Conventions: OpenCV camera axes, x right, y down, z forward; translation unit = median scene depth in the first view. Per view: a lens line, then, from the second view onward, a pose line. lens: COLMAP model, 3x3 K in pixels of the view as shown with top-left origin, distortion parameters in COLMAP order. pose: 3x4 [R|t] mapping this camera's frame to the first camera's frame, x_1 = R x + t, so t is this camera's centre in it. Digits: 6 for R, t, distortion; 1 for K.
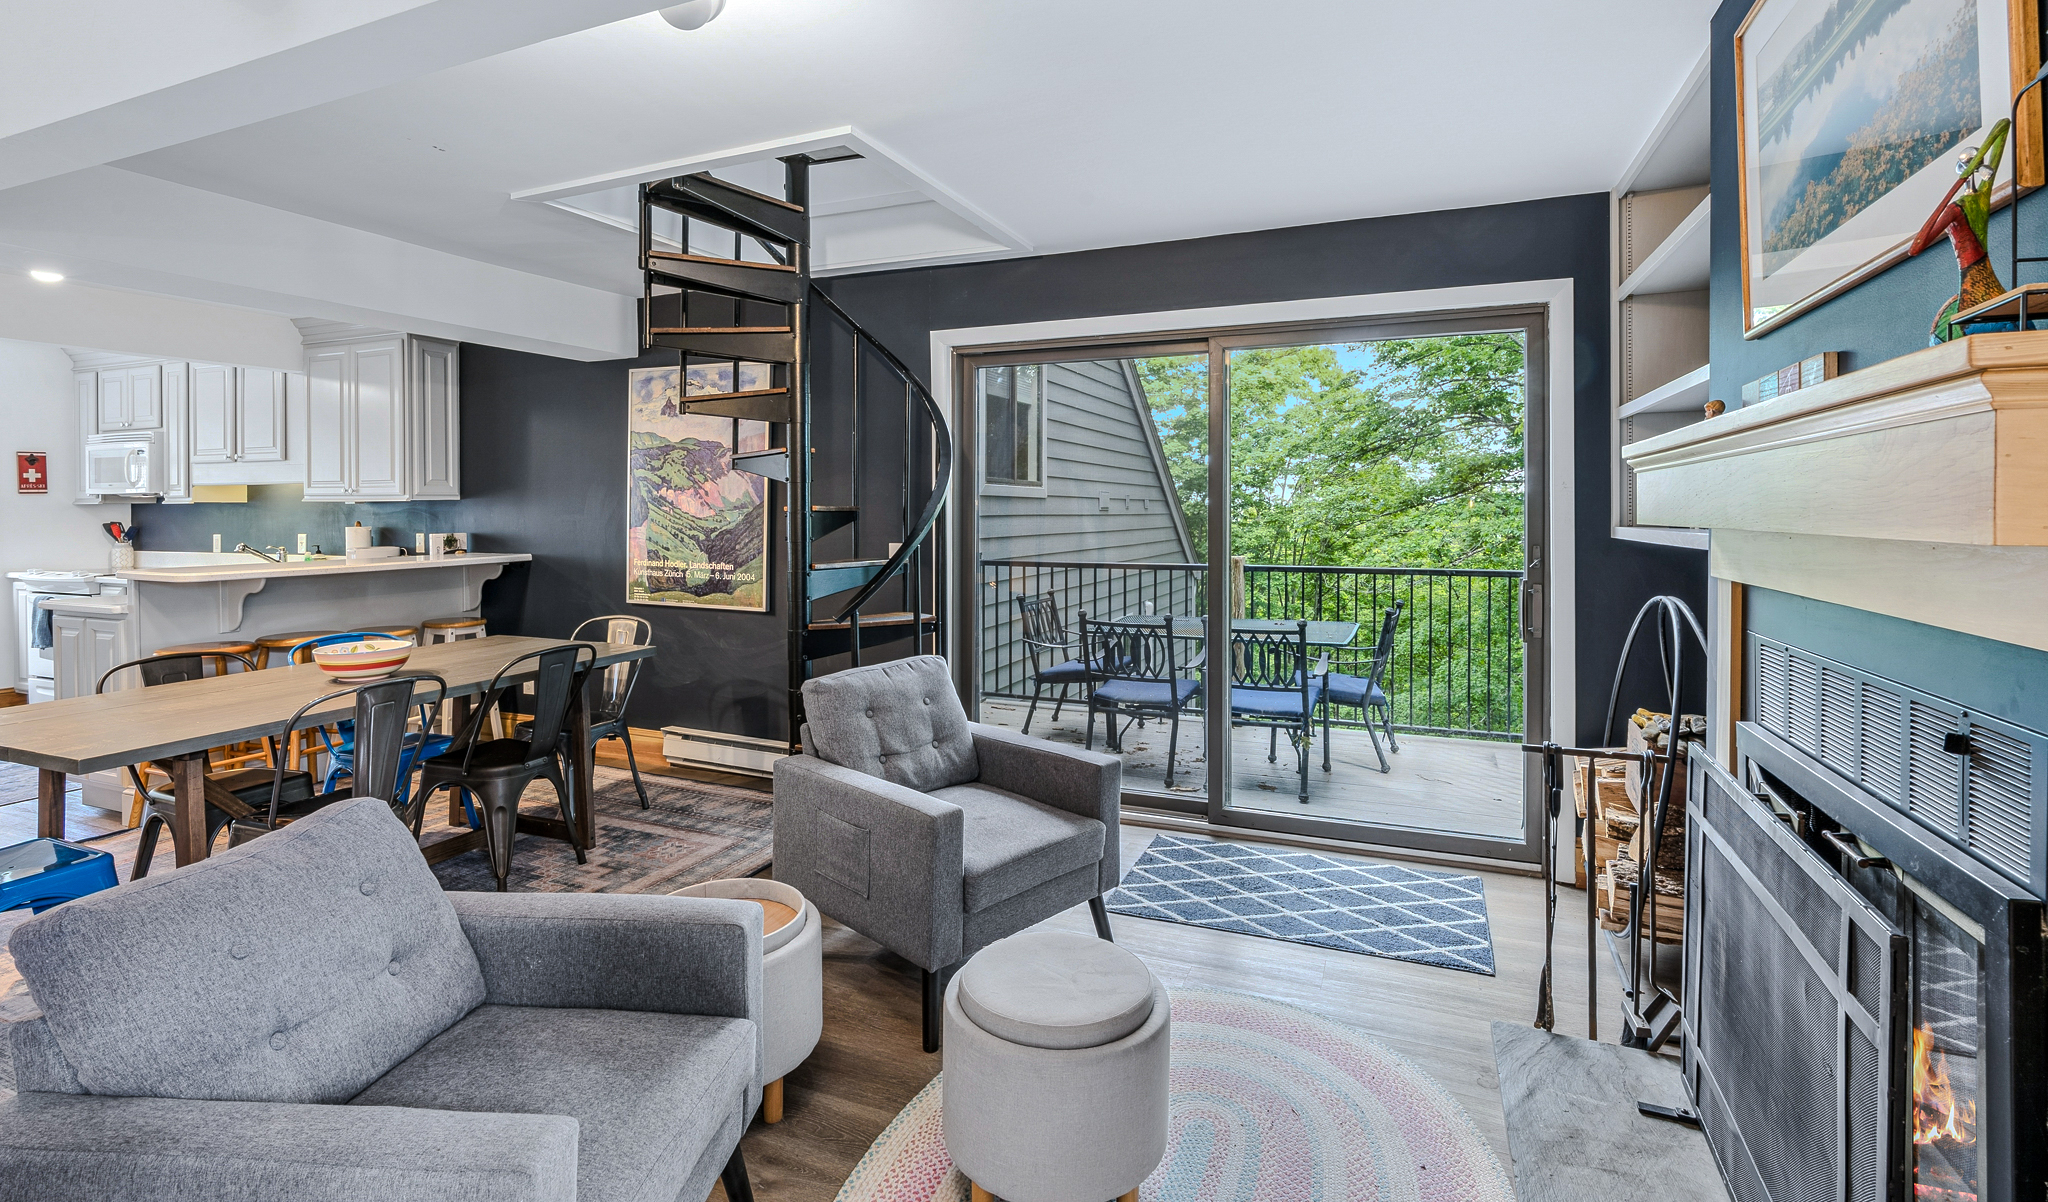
lens RADIAL K [[921.7, 0, 1042.6], [0, 921.7, 515.1], [0, 0, 1]] dist [-0.003990, 0.000591]
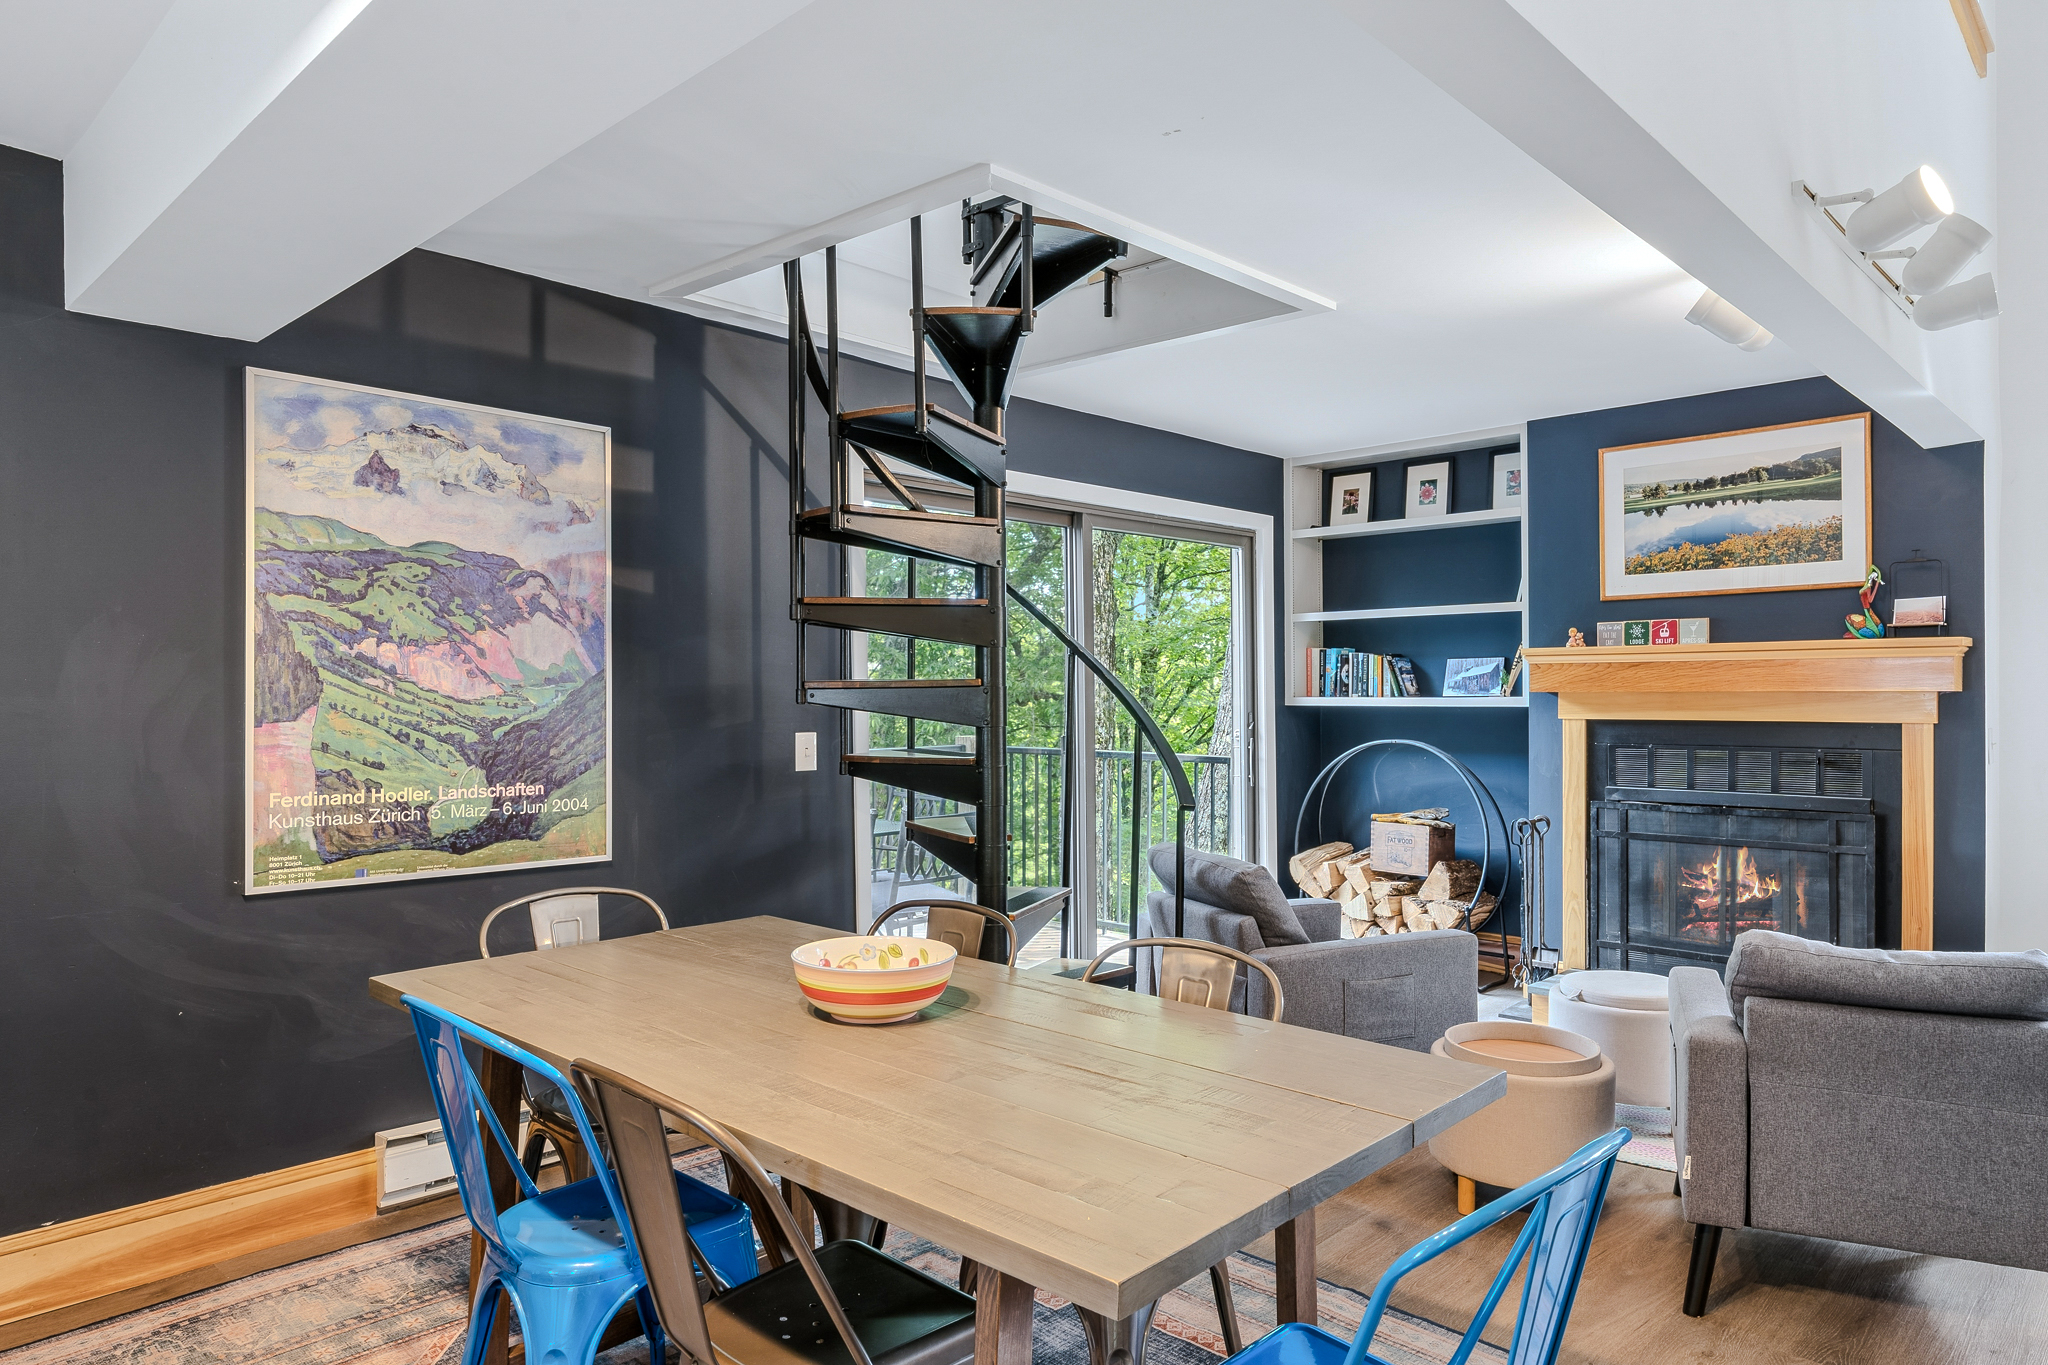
lens RADIAL K [[1244.1, 0, 1027.4], [0, 1244.1, 699.1], [0, 0, 1]] dist [-0.006370, -0.005770]
pose [[0.376425, -0.006688, 0.926423, -0.886227], [0.009603, 0.999948, 0.003317, 0.003143], [-0.926397, 0.007648, 0.376470, 0.443458]]
